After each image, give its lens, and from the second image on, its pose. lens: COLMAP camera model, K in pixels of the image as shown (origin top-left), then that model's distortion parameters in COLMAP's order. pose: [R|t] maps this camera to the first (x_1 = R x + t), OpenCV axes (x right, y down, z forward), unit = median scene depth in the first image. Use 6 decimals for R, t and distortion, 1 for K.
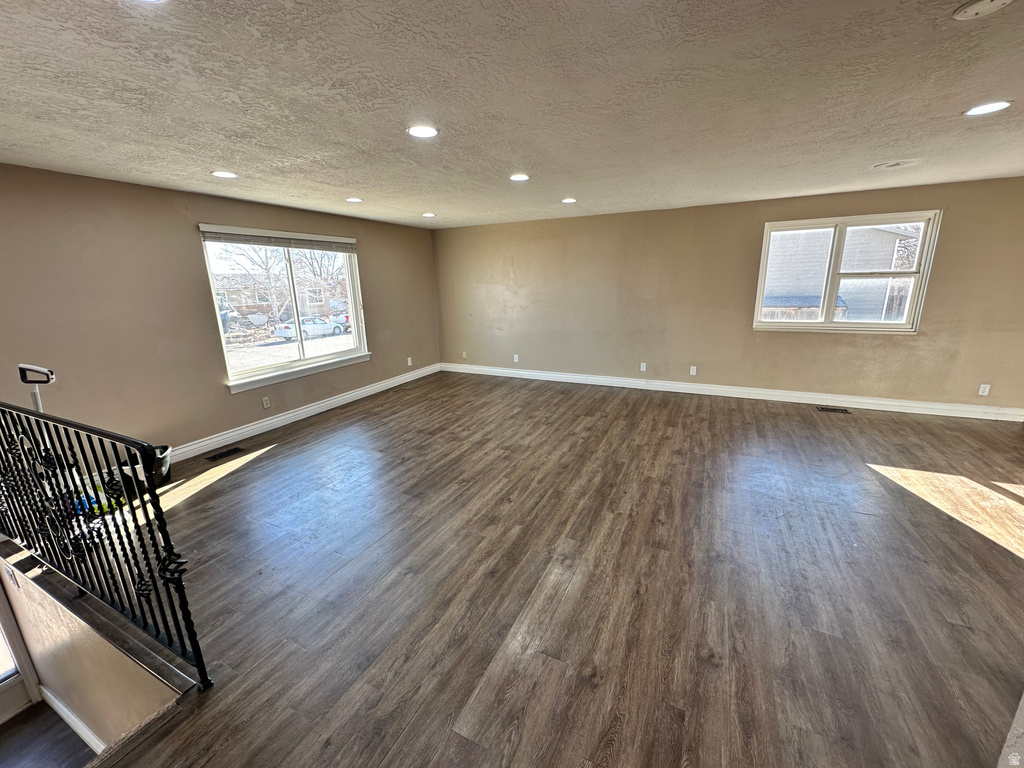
lens RADIAL K [[407.7, 0, 513.9], [0, 407.7, 381.6], [0, 0, 1]] dist [-0.003765, 0.000640]
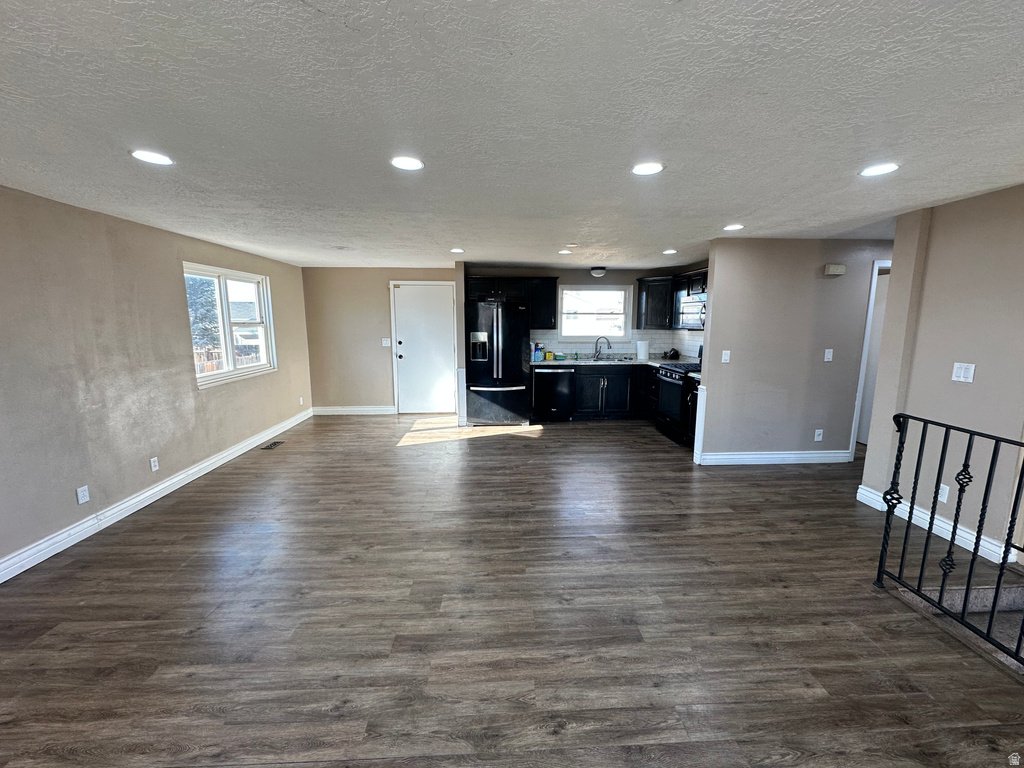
lens RADIAL K [[407.7, 0, 512.1], [0, 407.7, 380.5], [0, 0, 1]] dist [-0.003765, 0.000640]
pose [[-0.477861, -0.106223, 0.871990, -0.509460], [0.224622, 0.944884, 0.238199, -0.234932], [-0.849231, 0.309694, -0.427663, 0.971928]]
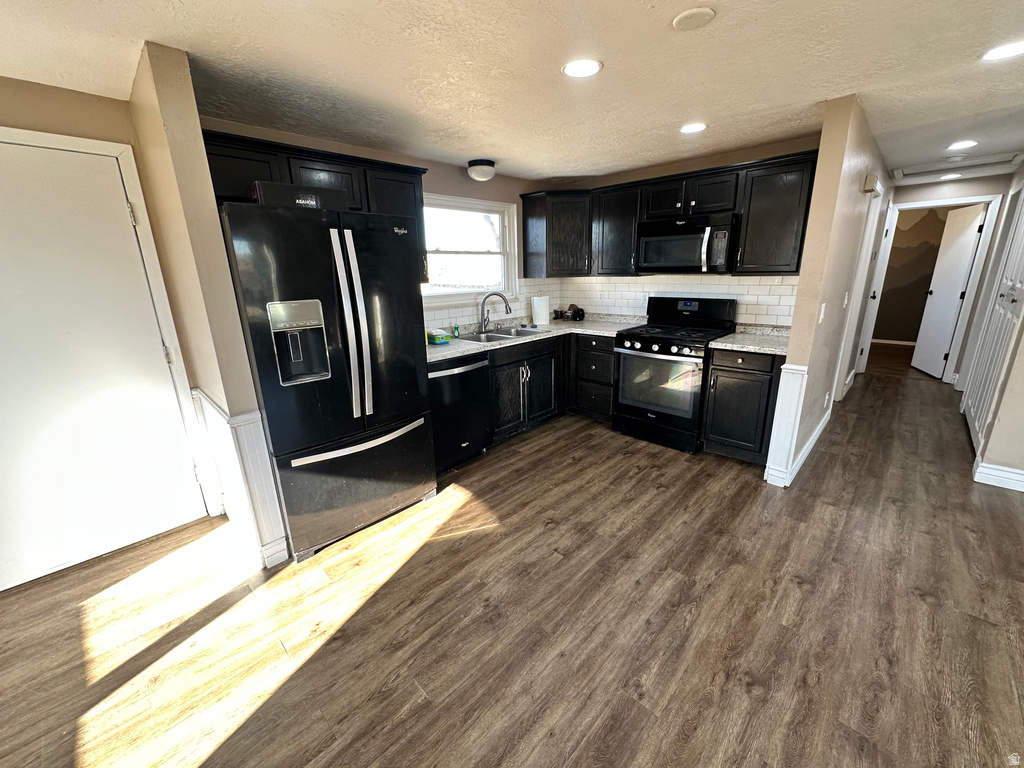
lens RADIAL K [[407.7, 0, 513.9], [0, 407.7, 382.1], [0, 0, 1]] dist [-0.003765, 0.000640]
pose [[-0.946583, -0.040790, 0.319869, 0.370753], [0.123278, 0.870836, 0.475865, -0.195845], [-0.297964, 0.489879, -0.819290, 0.777575]]
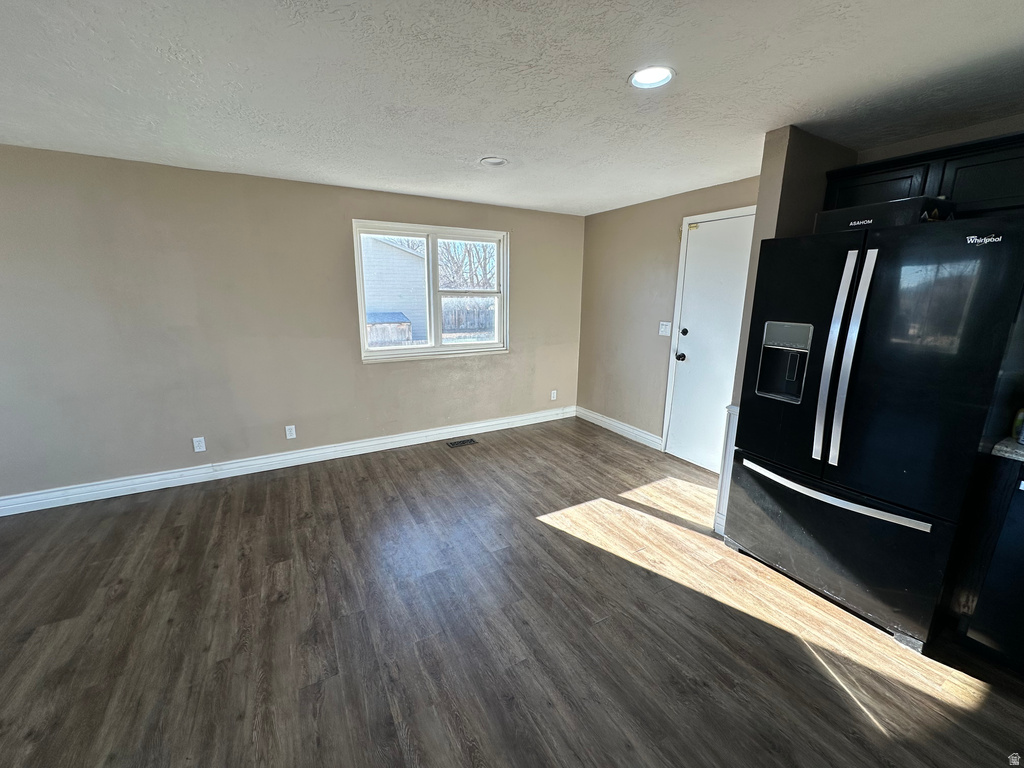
lens RADIAL K [[407.7, 0, 512.8], [0, 407.7, 382.0], [0, 0, 1]] dist [-0.003765, 0.000640]
pose [[0.566488, -0.149109, 0.810468, 0.161190], [0.176982, 0.982558, 0.057066, -0.103906], [-0.804841, 0.111111, 0.582997, 0.419256]]
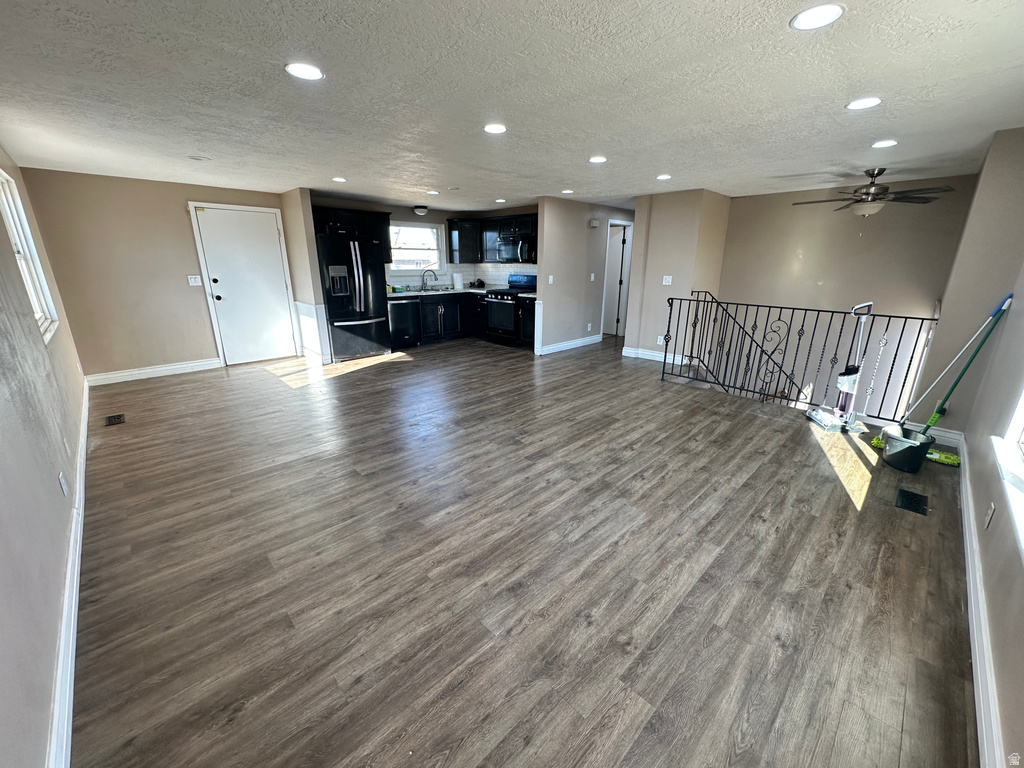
lens RADIAL K [[407.7, 0, 511.0], [0, 407.7, 381.9], [0, 0, 1]] dist [-0.003765, 0.000640]
pose [[-0.939473, -0.079247, 0.333332, -0.270366], [0.100580, 0.866231, 0.489416, -0.358688], [-0.327527, 0.493320, -0.805830, 1.527317]]
